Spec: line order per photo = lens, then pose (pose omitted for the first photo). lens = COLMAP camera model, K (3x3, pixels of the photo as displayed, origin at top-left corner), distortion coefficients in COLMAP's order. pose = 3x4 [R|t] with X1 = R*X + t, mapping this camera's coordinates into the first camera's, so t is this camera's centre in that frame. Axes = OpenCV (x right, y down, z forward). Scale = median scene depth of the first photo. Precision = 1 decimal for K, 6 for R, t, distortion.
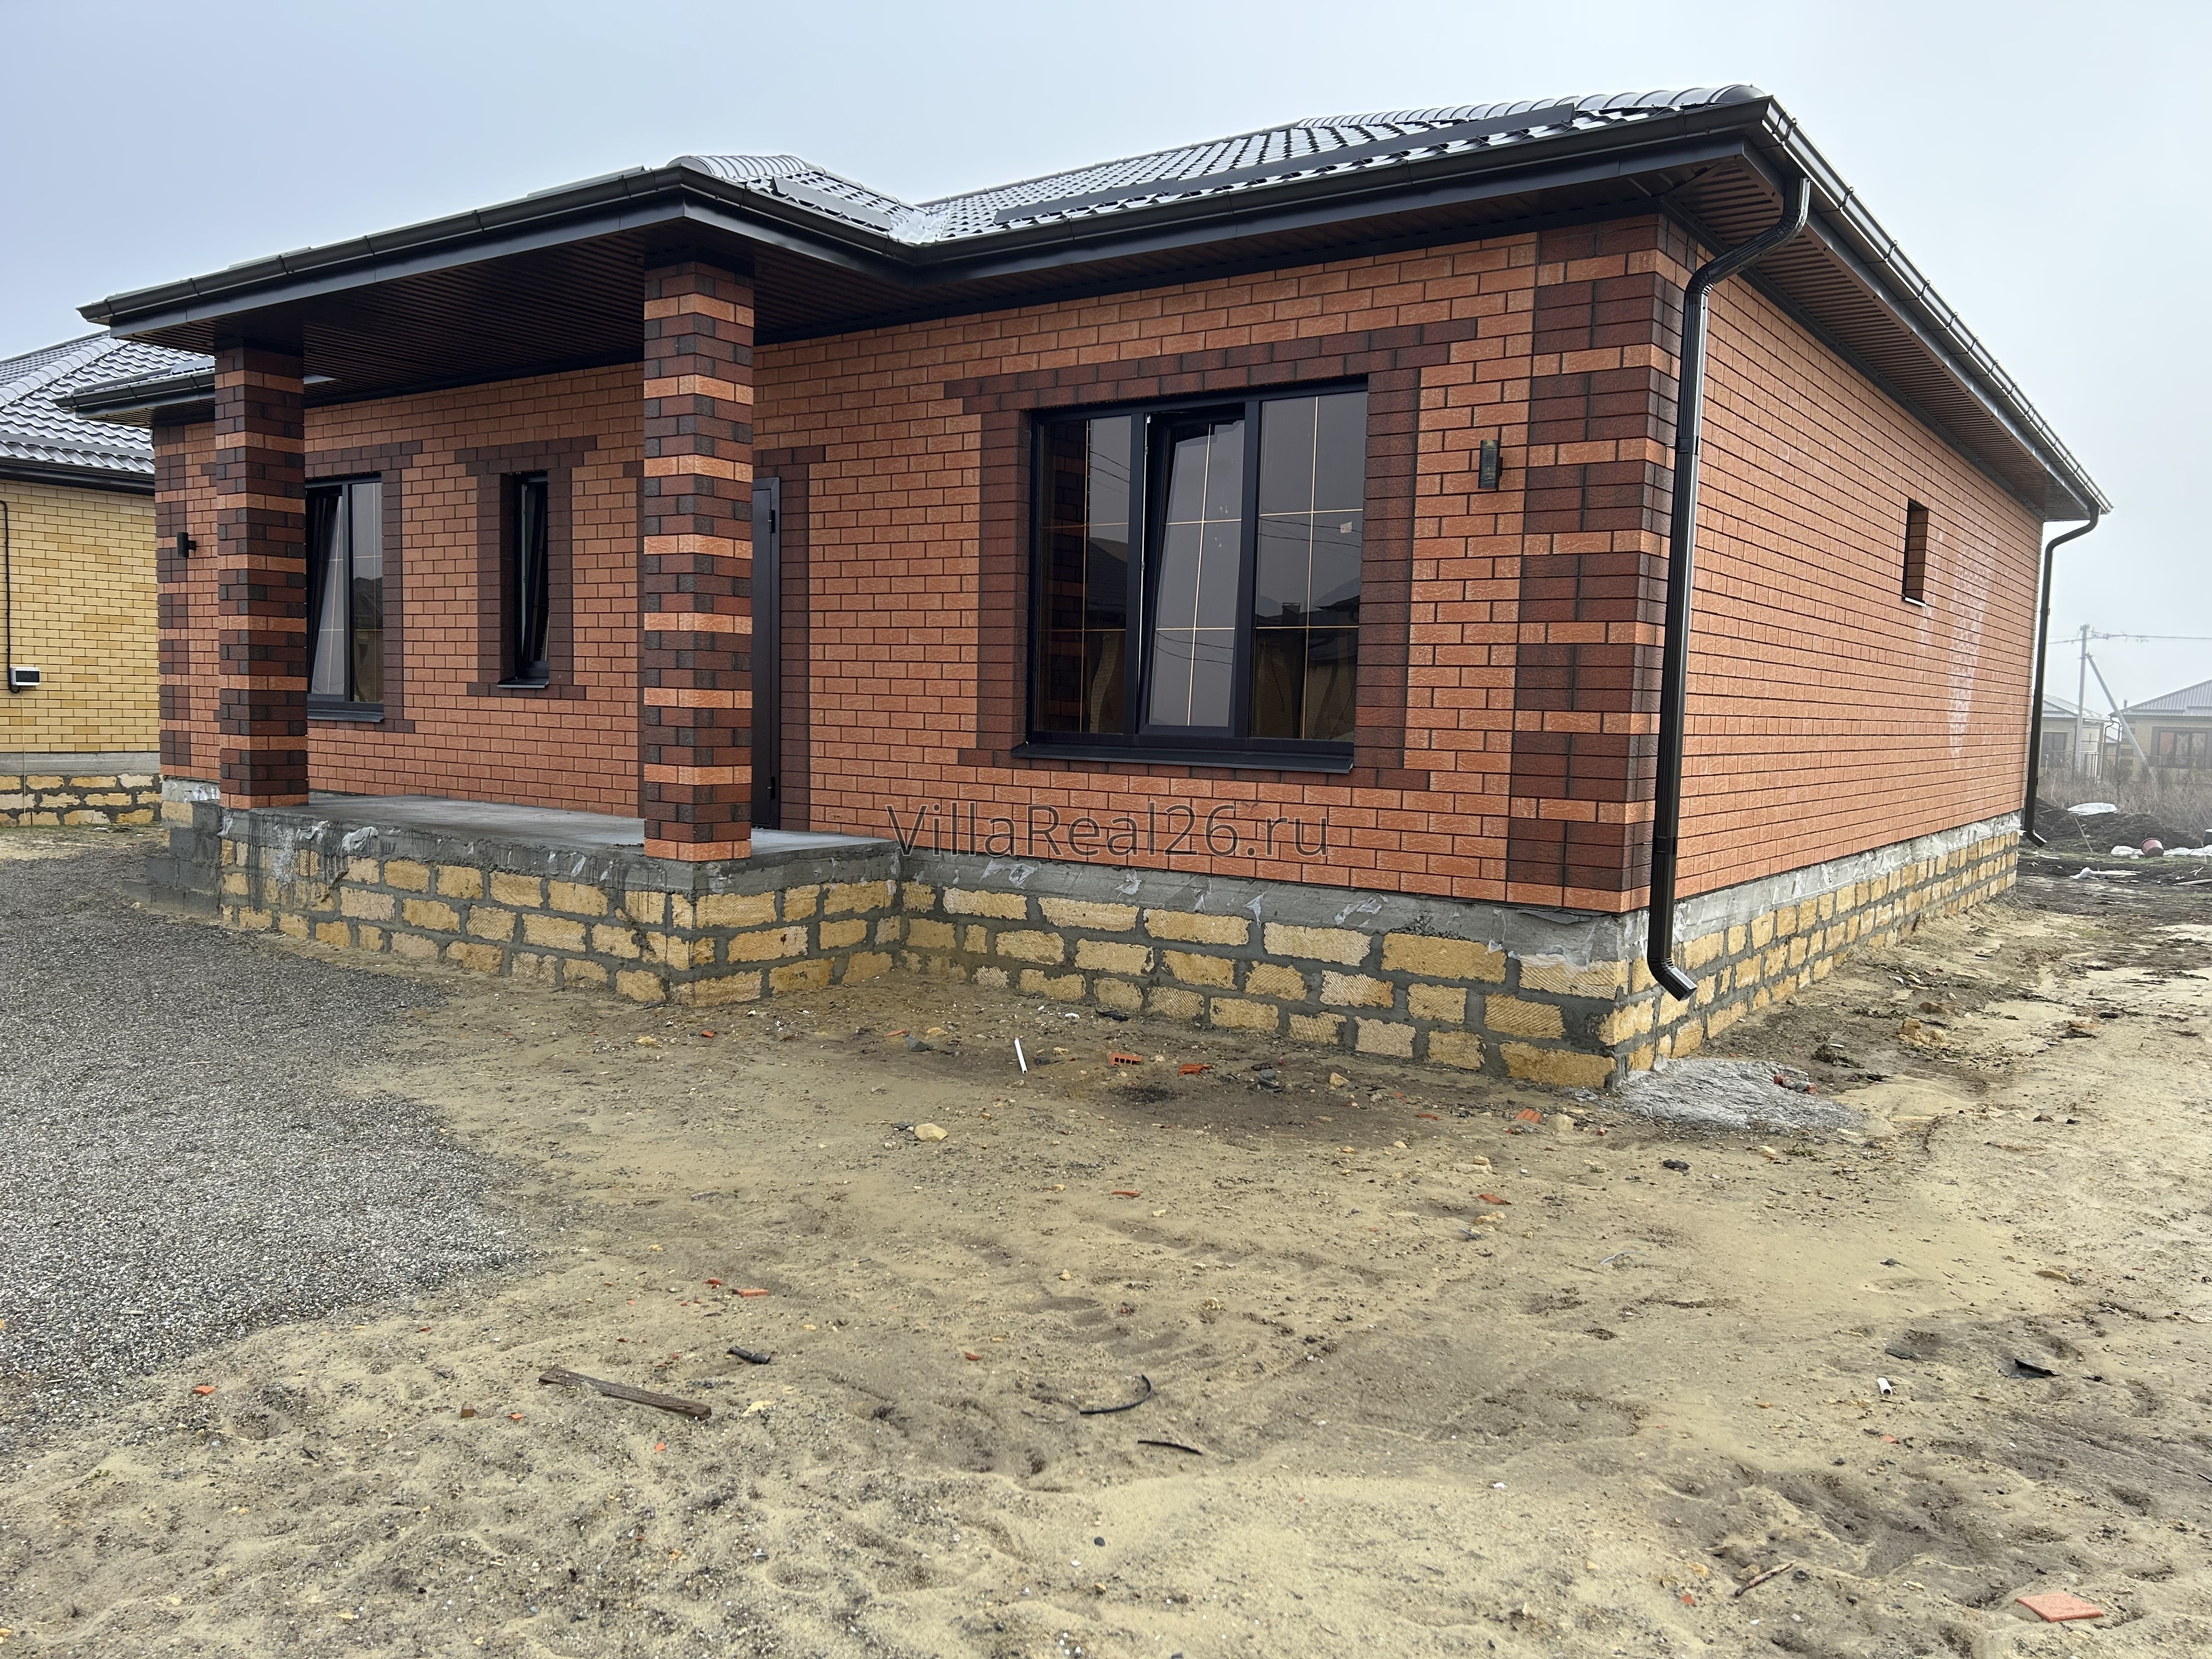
lens RADIAL K [[1681.2, 0, 1104.6], [0, 1681.2, 837.9], [0, 0, 1]] dist [0.049975, -0.031059]
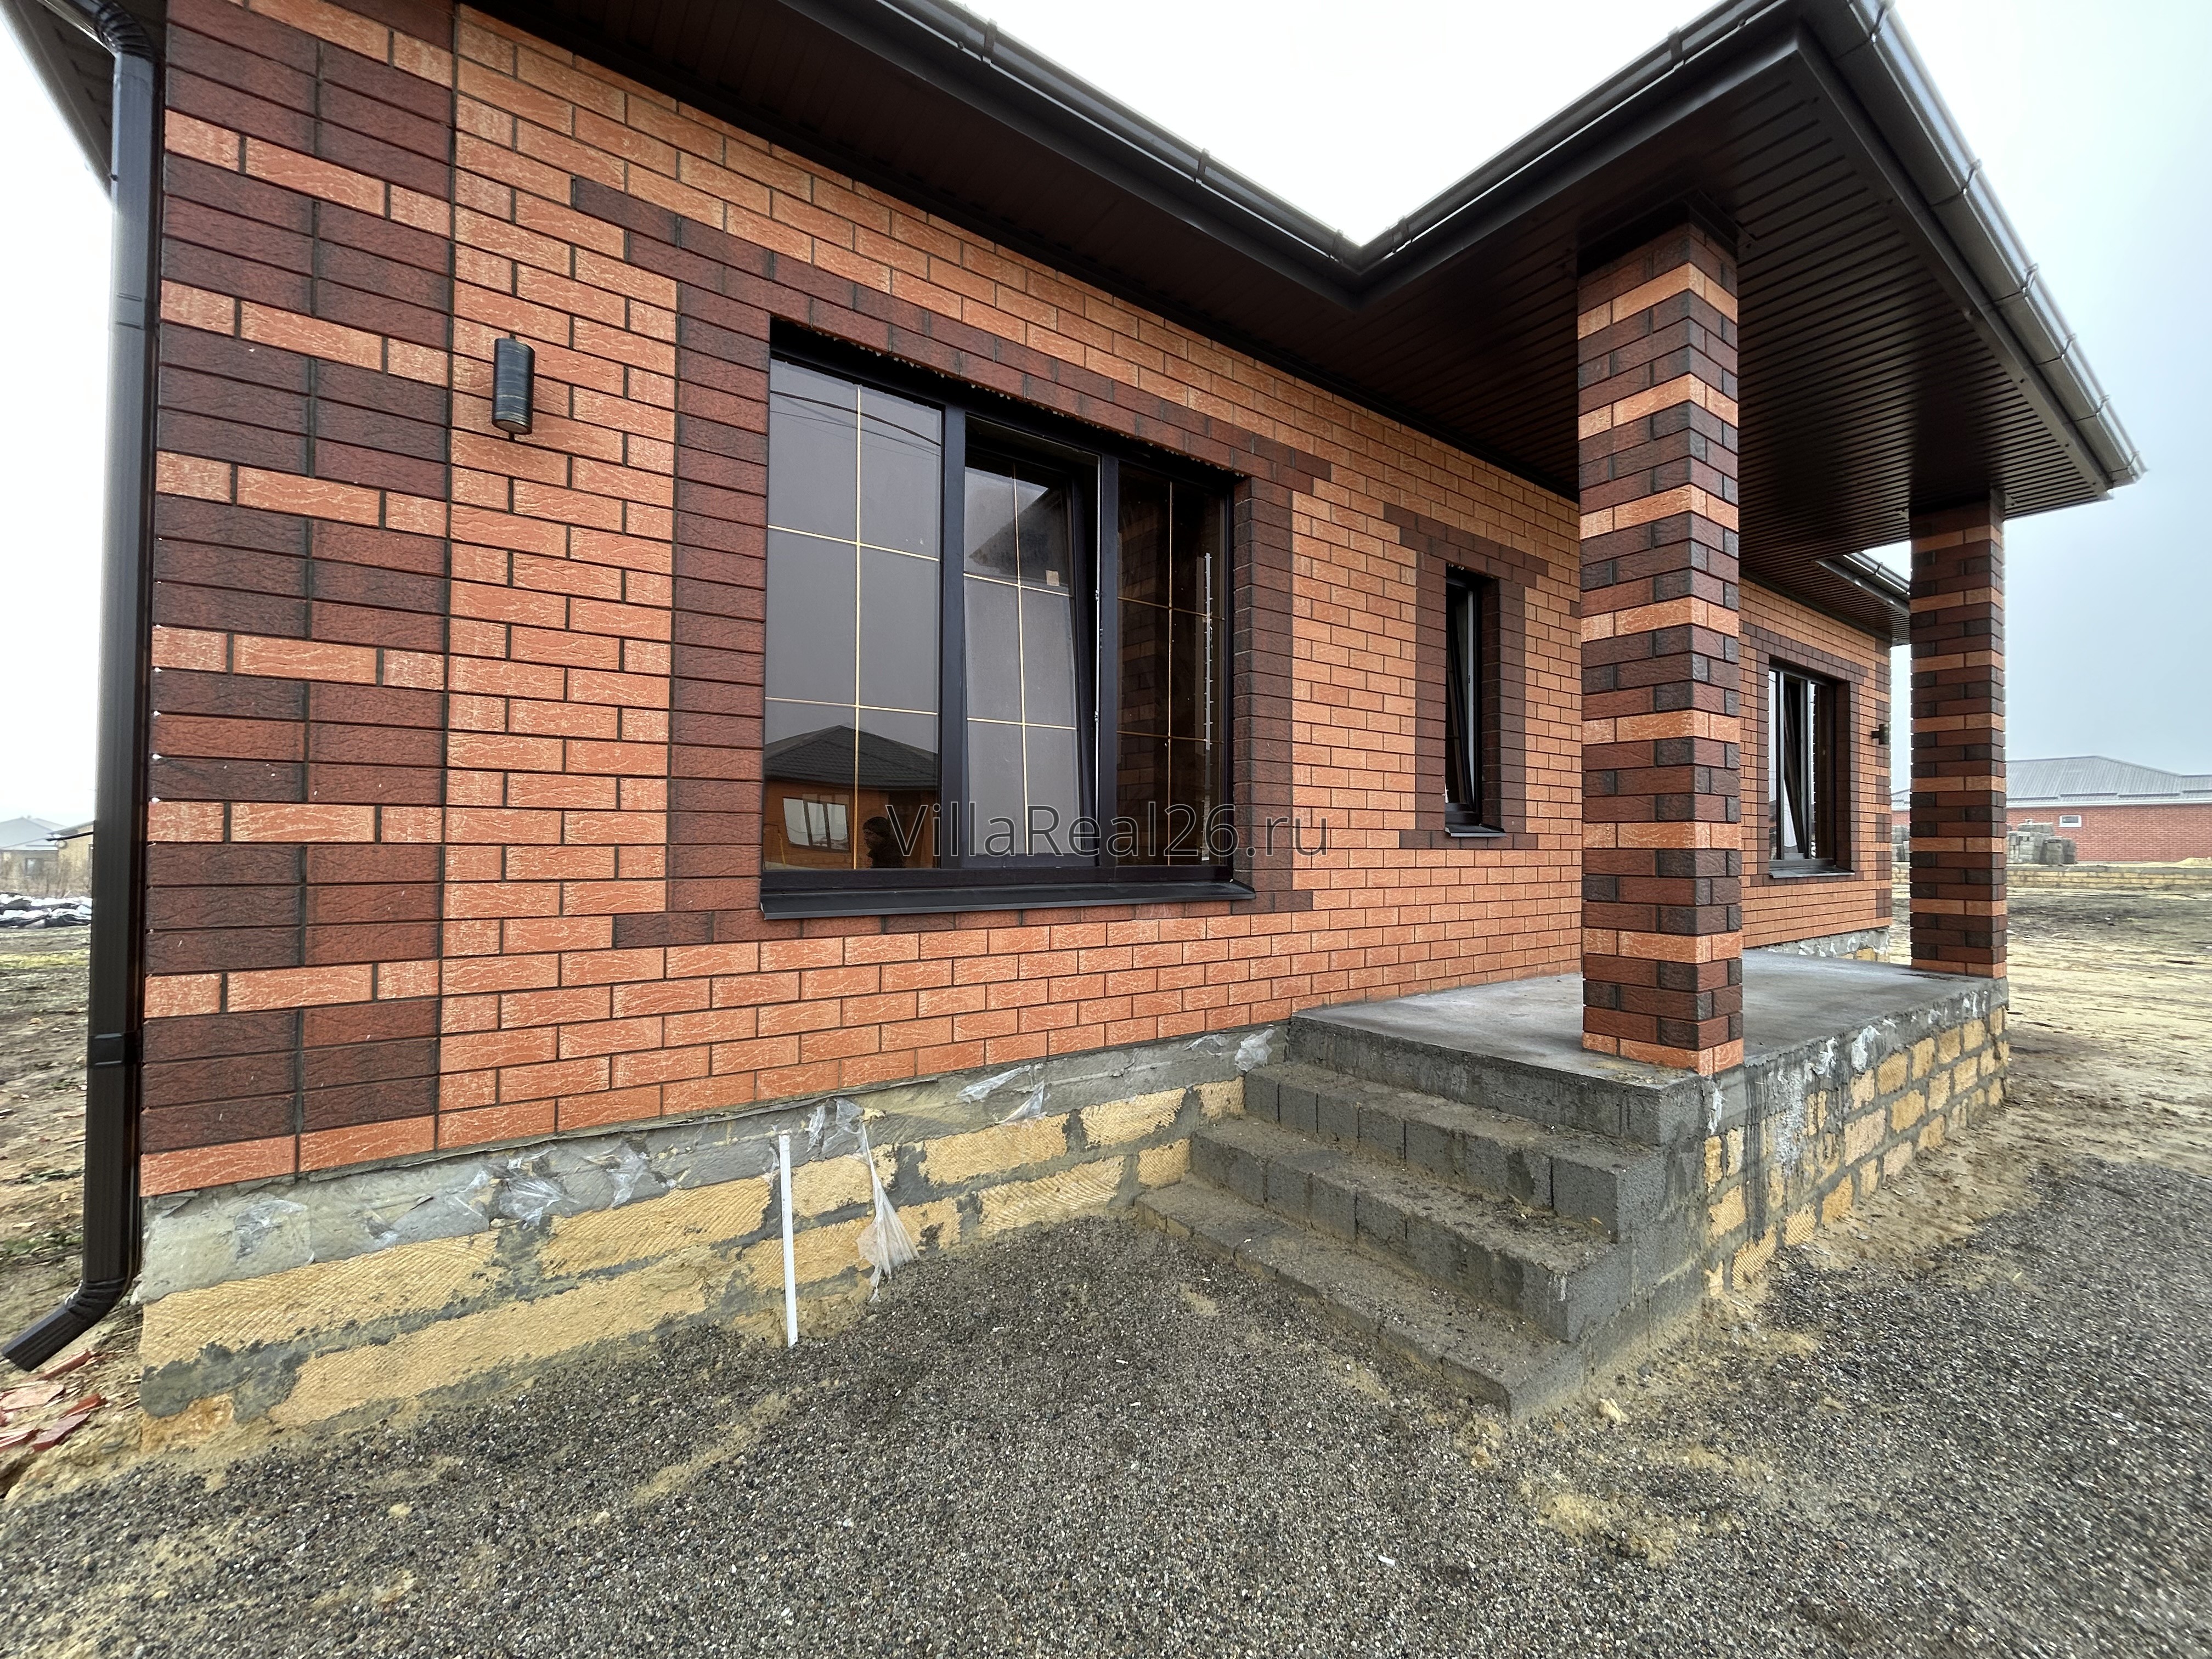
lens RADIAL K [[894.2, 0, 1110.9], [0, 894.2, 828.1], [0, 0, 1]] dist [-0.003068, 0.002028]
pose [[0.322464, -0.003493, 0.946575, -1.011570], [0.079874, 0.996527, -0.023533, -0.122919], [-0.943206, 0.083195, 0.321623, 1.307850]]
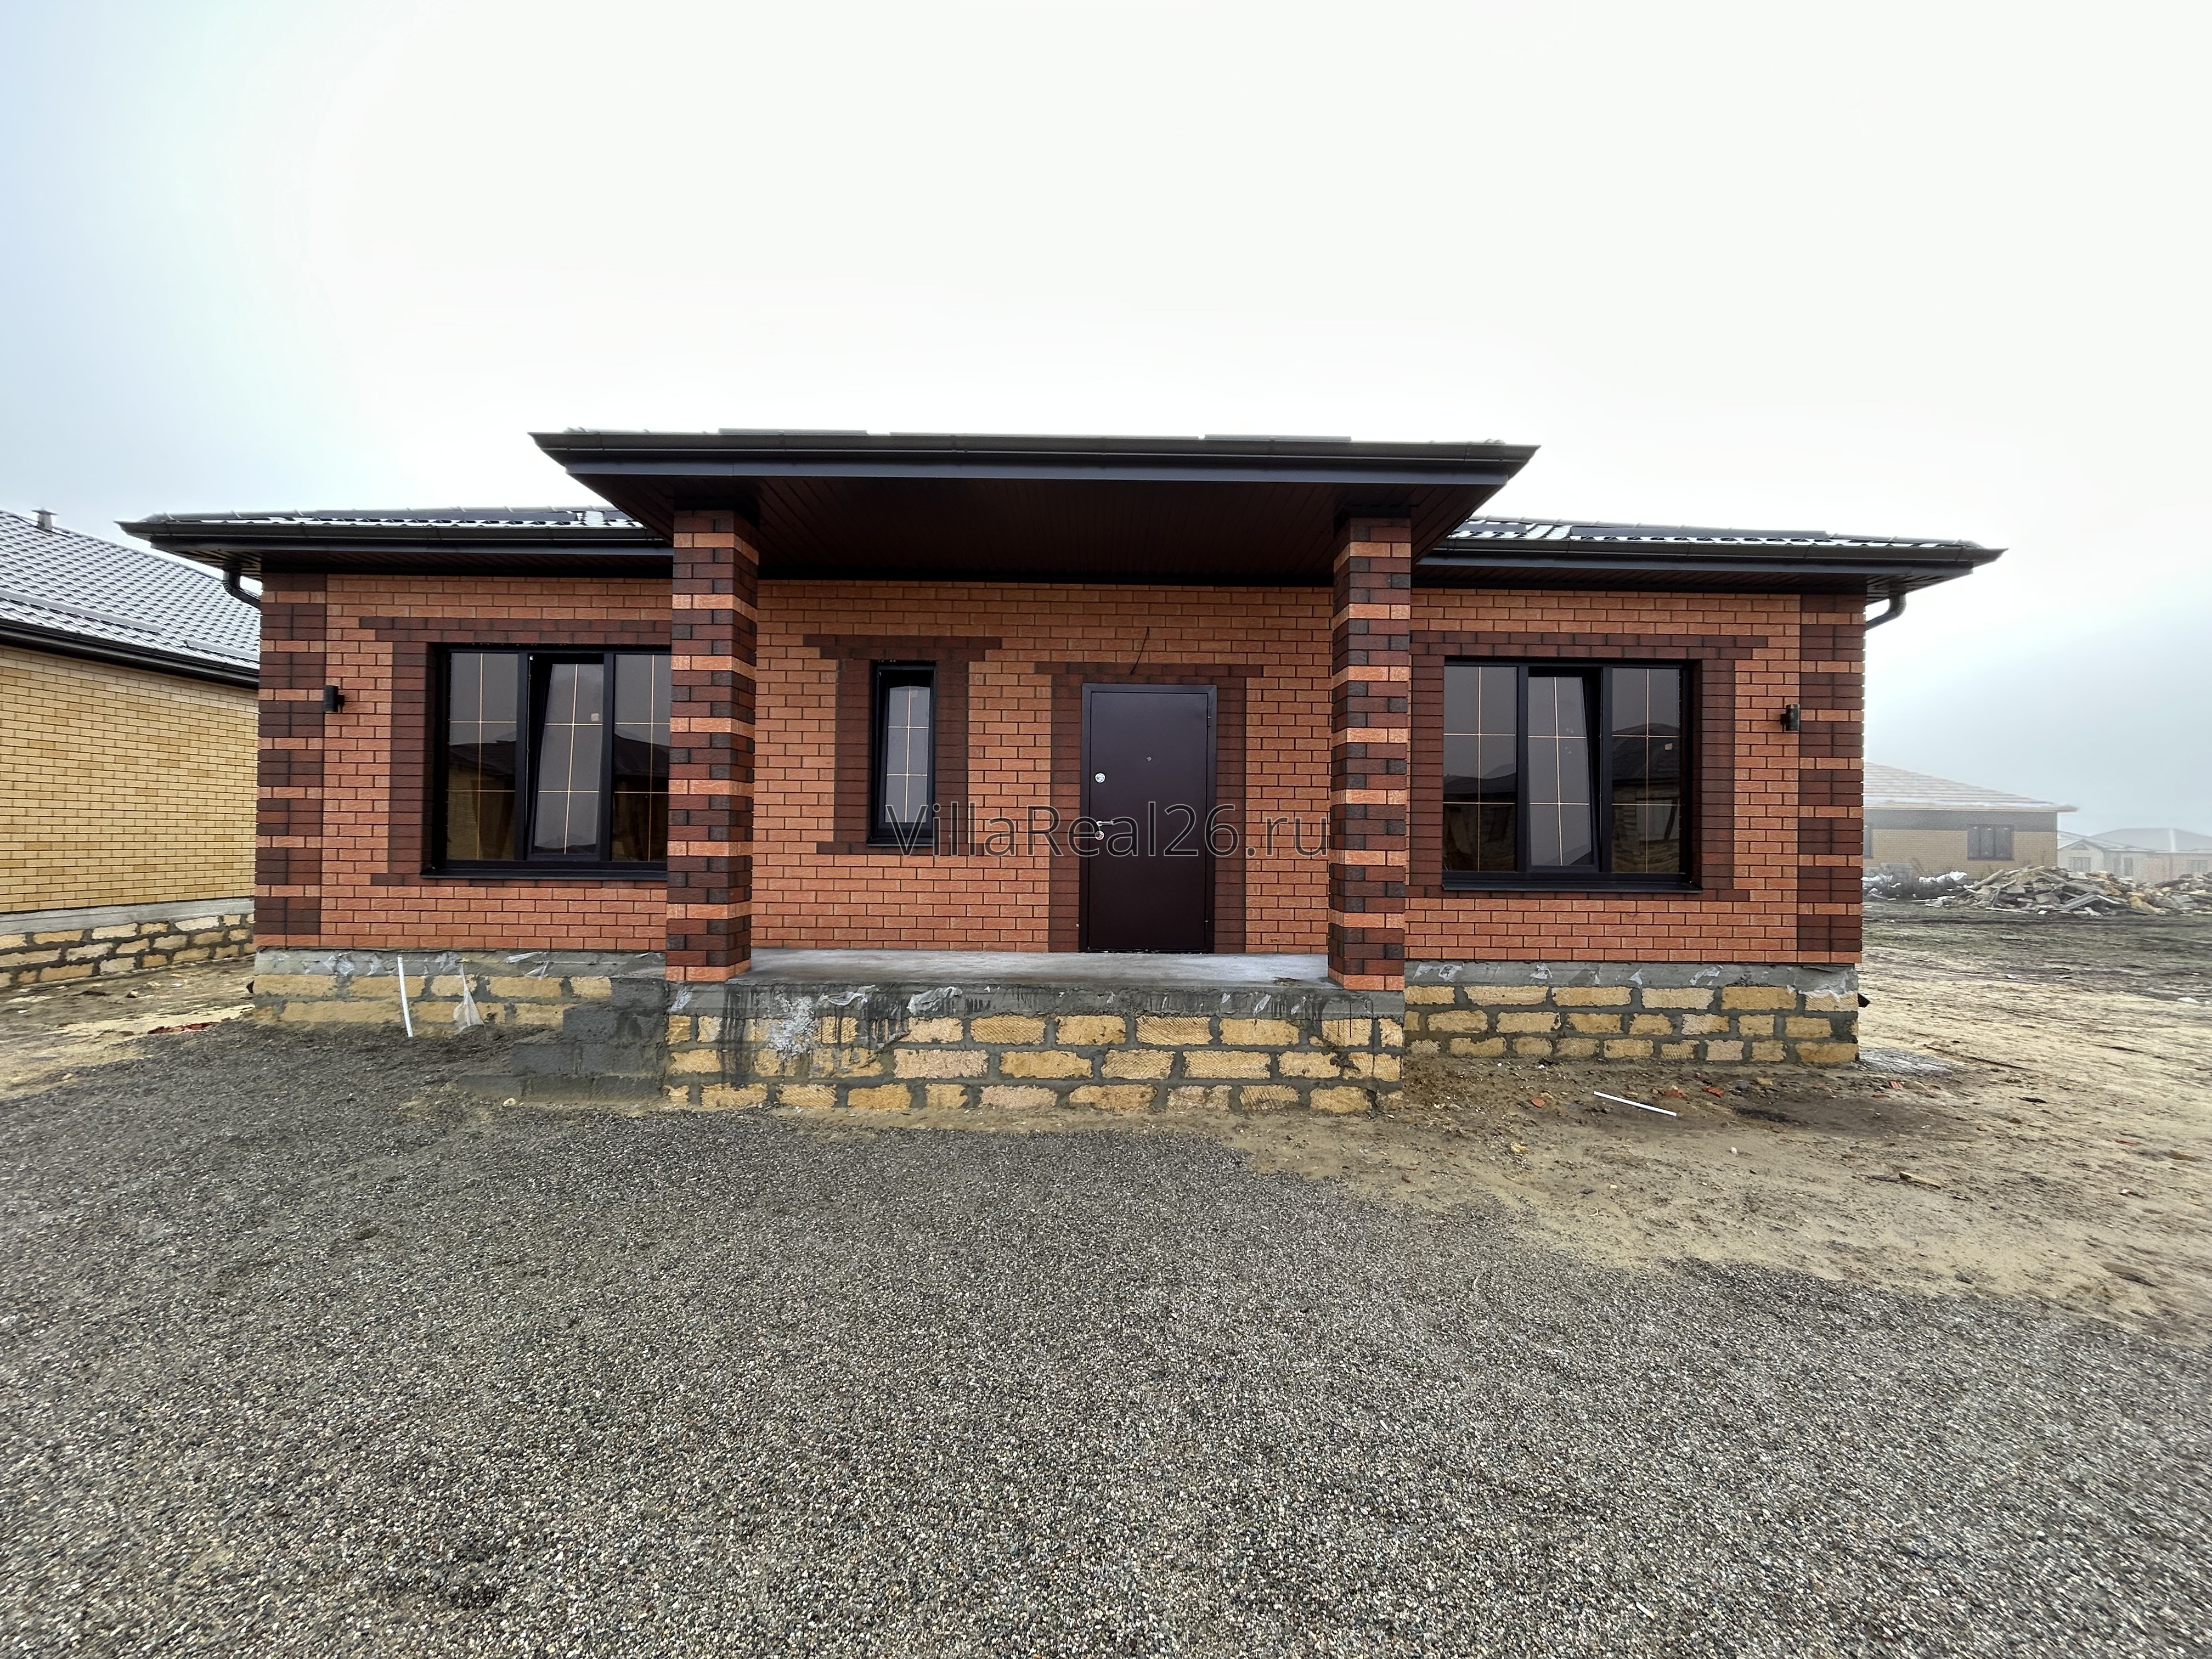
lens RADIAL K [[894.2, 0, 1105.3], [0, 894.2, 830.7], [0, 0, 1]] dist [-0.003068, 0.002028]
pose [[0.807635, -0.008215, 0.589625, -0.748399], [0.056522, 0.996378, -0.063539, -0.067753], [-0.586967, 0.084643, 0.805174, 0.552570]]
